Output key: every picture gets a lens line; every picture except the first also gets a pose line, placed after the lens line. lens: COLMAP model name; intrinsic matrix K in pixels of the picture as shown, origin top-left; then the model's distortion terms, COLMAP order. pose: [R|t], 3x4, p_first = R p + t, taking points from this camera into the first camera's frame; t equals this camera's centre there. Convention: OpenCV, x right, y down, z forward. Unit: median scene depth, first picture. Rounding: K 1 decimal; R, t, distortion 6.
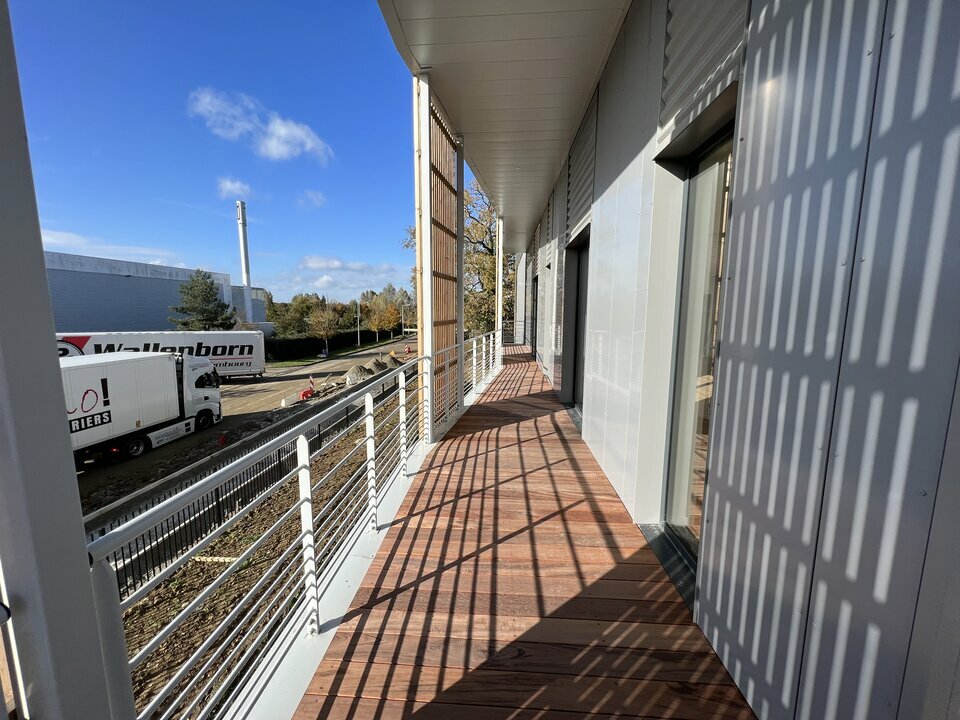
lens RADIAL K [[383.7, 0, 482.0], [0, 383.7, 359.5], [0, 0, 1]] dist [-0.000243, -0.000226]
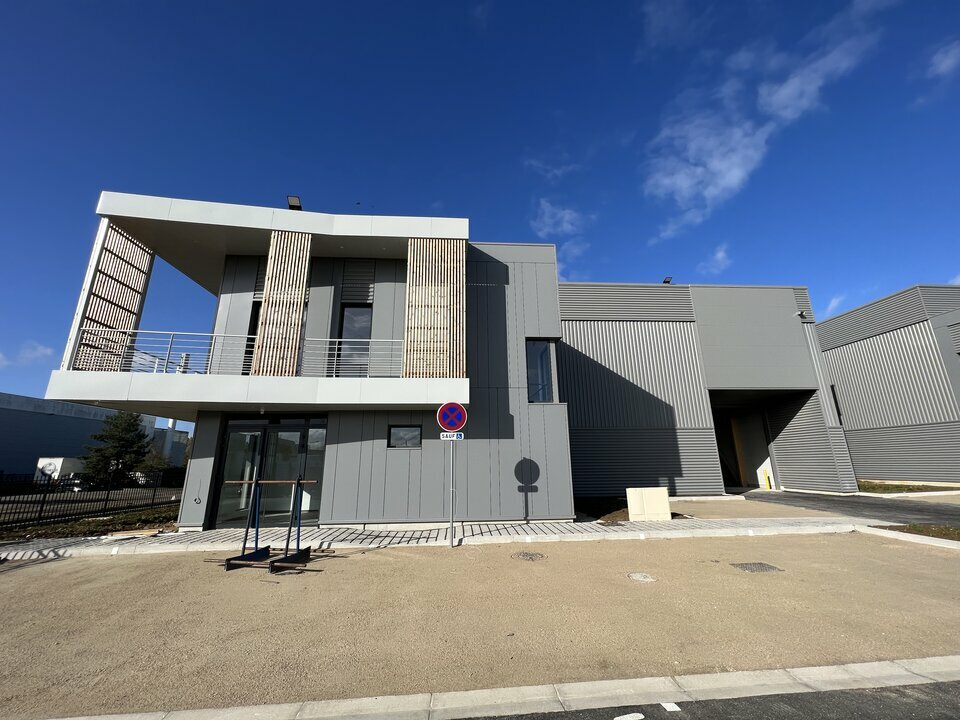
lens RADIAL K [[383.7, 0, 484.3], [0, 383.7, 360.0], [0, 0, 1]] dist [-0.000243, -0.000226]
pose [[0.991714, 0.014690, 0.127620, 0.137594], [0.035798, 0.922488, -0.384363, 0.099989], [-0.123374, 0.385747, 0.914318, -0.187352]]
